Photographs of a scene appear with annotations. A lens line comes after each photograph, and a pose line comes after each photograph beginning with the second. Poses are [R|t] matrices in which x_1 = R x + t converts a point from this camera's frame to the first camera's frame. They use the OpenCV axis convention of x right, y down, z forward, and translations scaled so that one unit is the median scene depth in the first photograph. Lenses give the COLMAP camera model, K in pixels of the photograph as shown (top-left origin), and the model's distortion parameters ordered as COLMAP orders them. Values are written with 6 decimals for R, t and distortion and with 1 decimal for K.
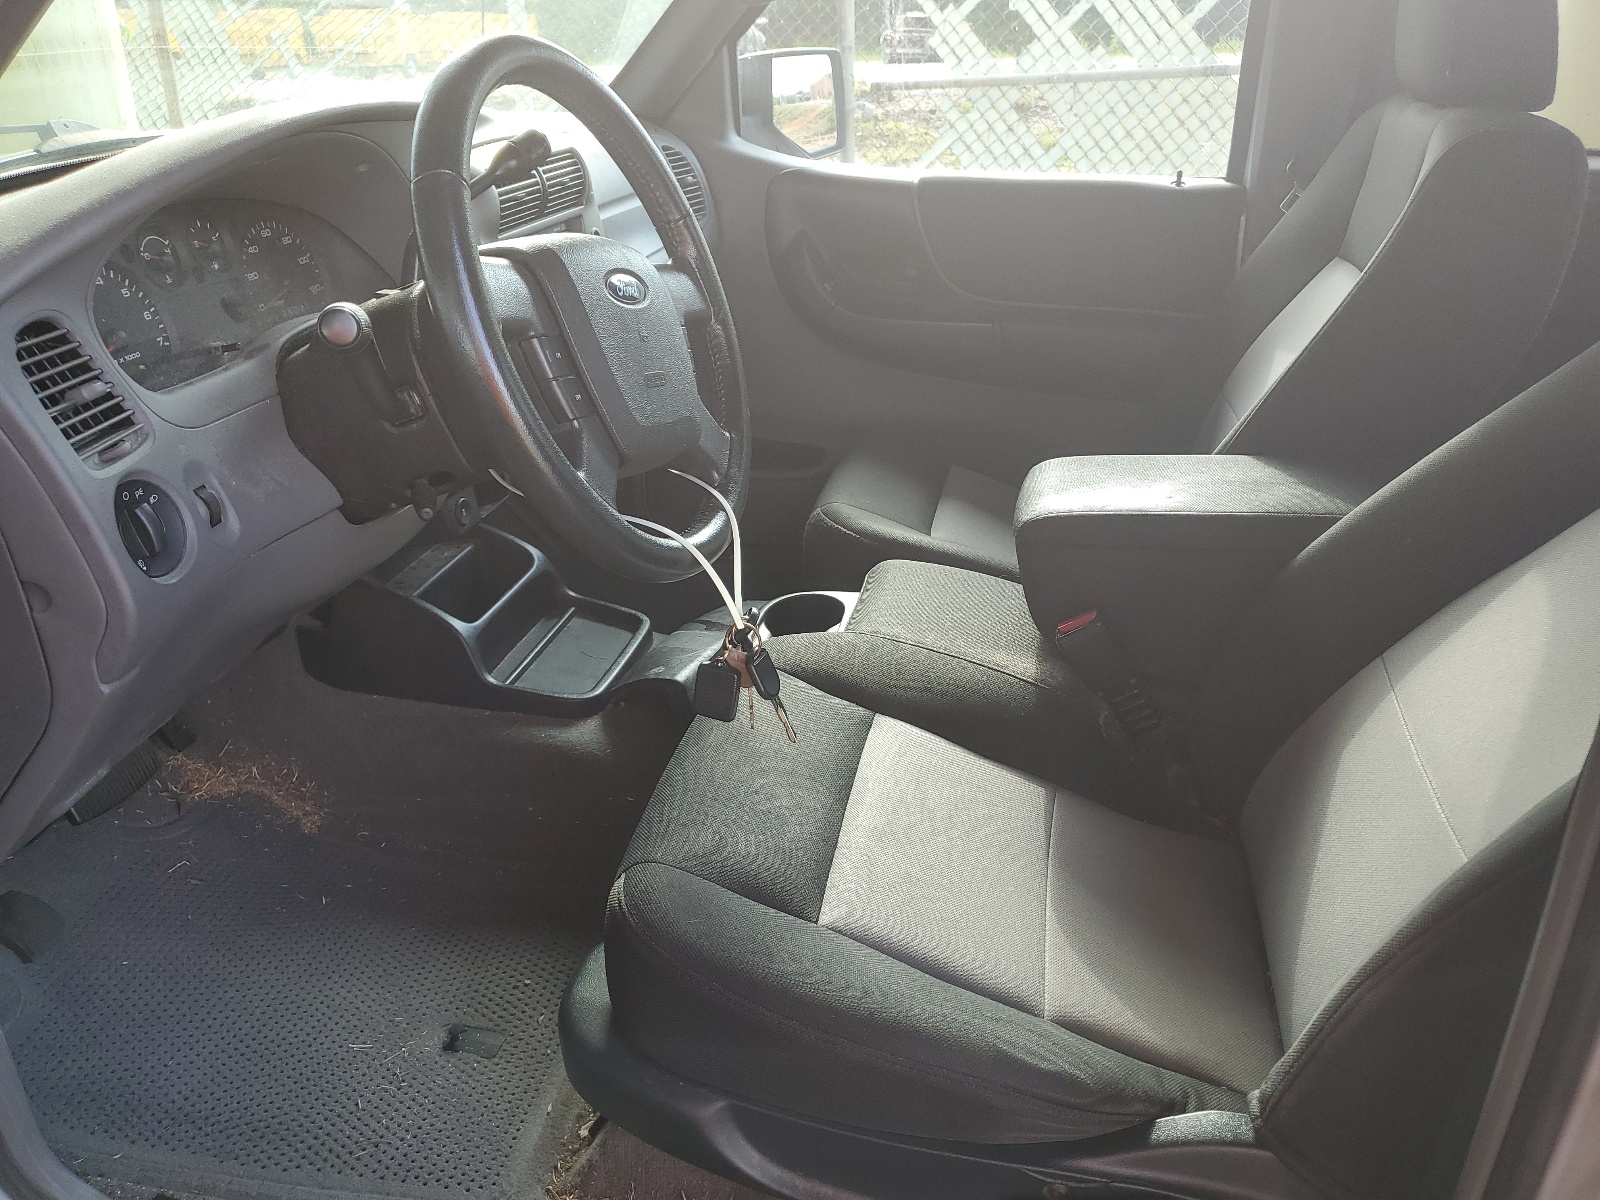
lens RADIAL K [[1264.1, 0, 800.0], [0, 1264.1, 600.0], [0, 0, 1]] dist [-0.009014, 0.156422]
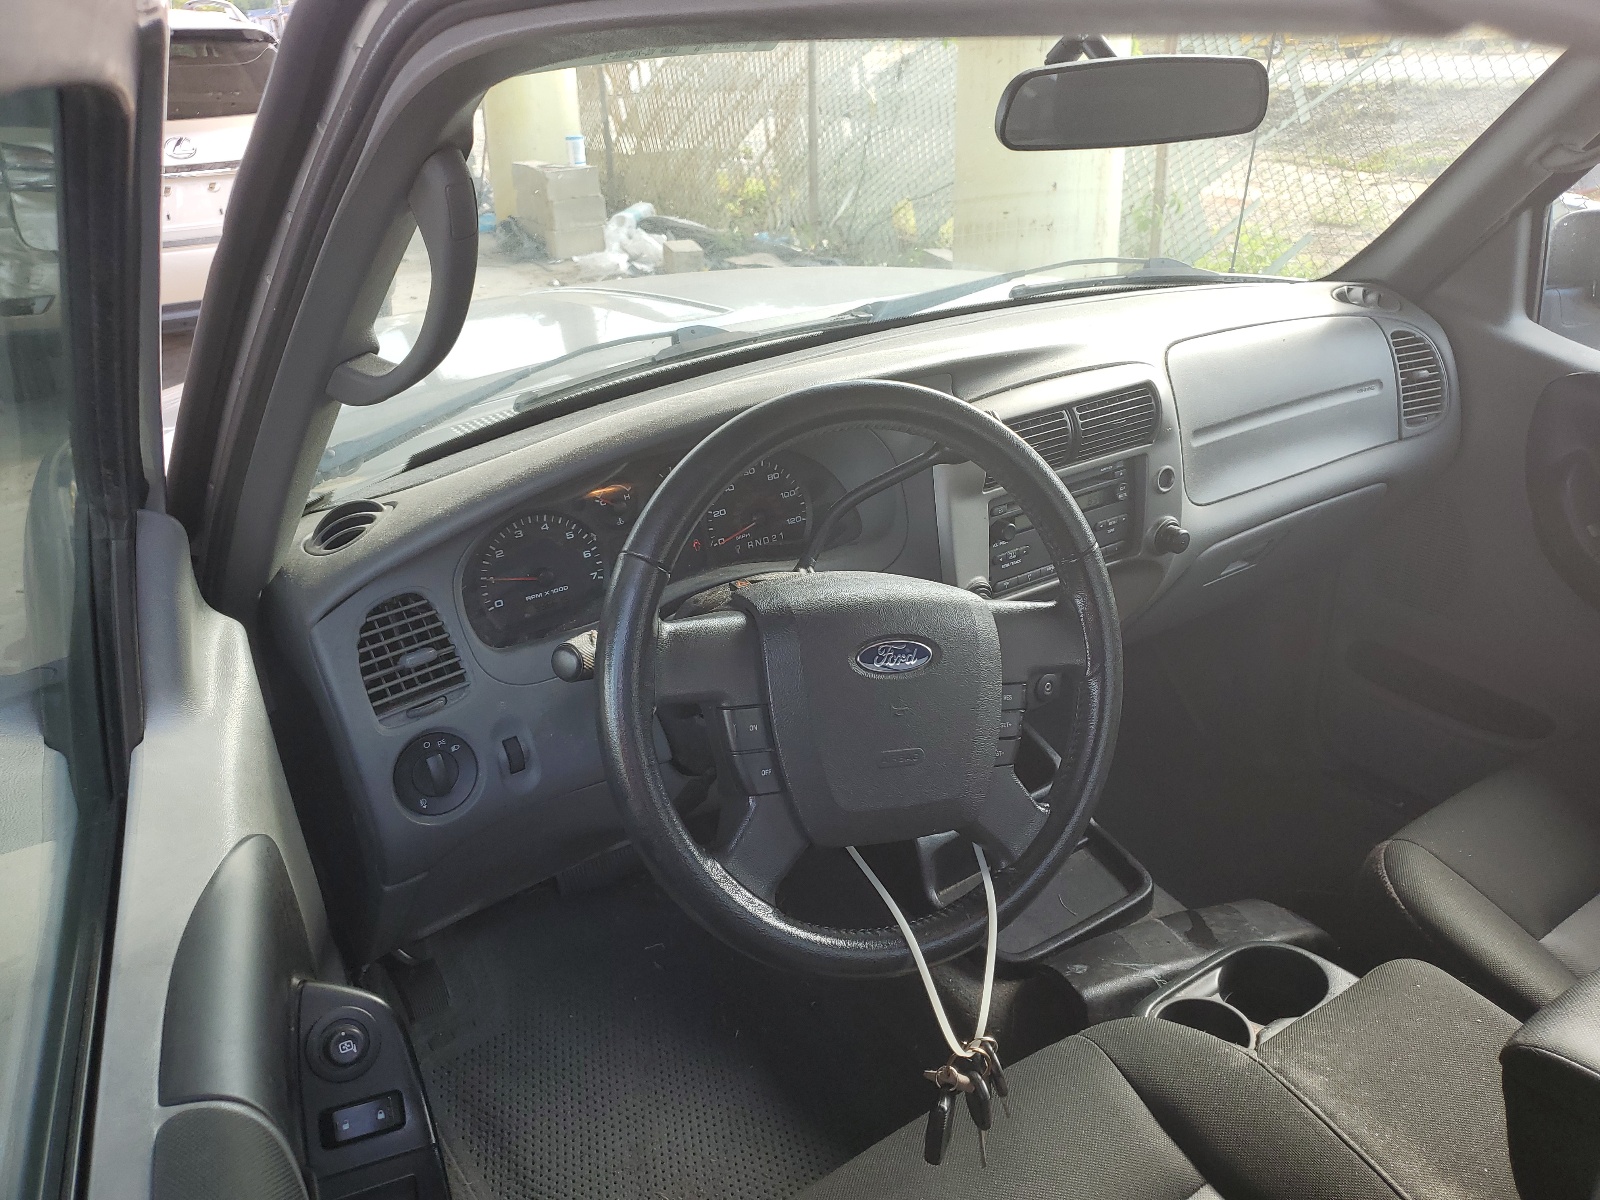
lens RADIAL K [[1264.1, 0, 800.0], [0, 1264.1, 600.0], [0, 0, 1]] dist [-0.009014, 0.156422]
pose [[0.748414, 0.244406, -0.616557, 0.386354], [-0.253808, 0.964404, 0.074206, -0.358534], [0.612746, 0.100950, 0.783806, 0.266946]]
